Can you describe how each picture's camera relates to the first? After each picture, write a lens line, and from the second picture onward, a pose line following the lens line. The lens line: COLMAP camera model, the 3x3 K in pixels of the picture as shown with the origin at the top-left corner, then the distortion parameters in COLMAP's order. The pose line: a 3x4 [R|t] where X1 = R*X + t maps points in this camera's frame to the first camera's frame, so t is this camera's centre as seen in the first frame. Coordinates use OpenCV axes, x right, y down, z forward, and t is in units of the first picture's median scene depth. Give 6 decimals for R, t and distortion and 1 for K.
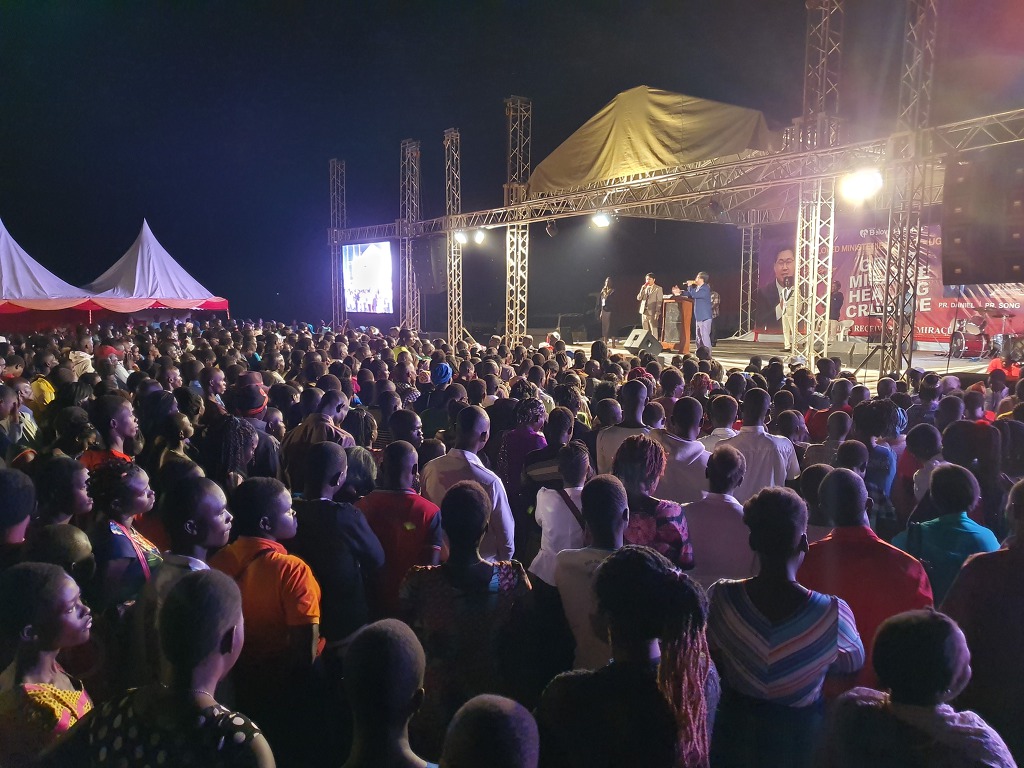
lens RADIAL K [[780.1, 0, 513.0], [0, 780.1, 383.8], [0, 0, 1]] dist [0.012843, -0.005850]
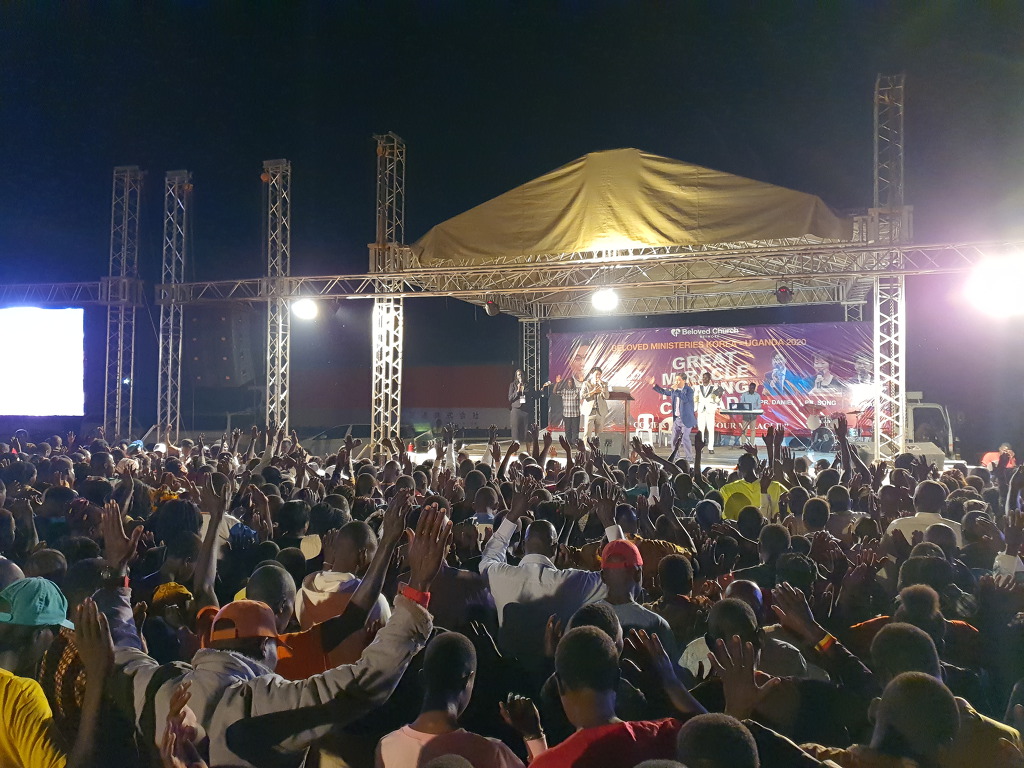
lens RADIAL K [[780.1, 0, 504.6], [0, 780.1, 382.7], [0, 0, 1]] dist [0.012843, -0.005850]
pose [[0.819678, 0.012325, 0.572692, -0.405745], [0.054001, 0.993653, -0.098674, -0.047700], [-0.570273, 0.111807, 0.813810, 0.388053]]
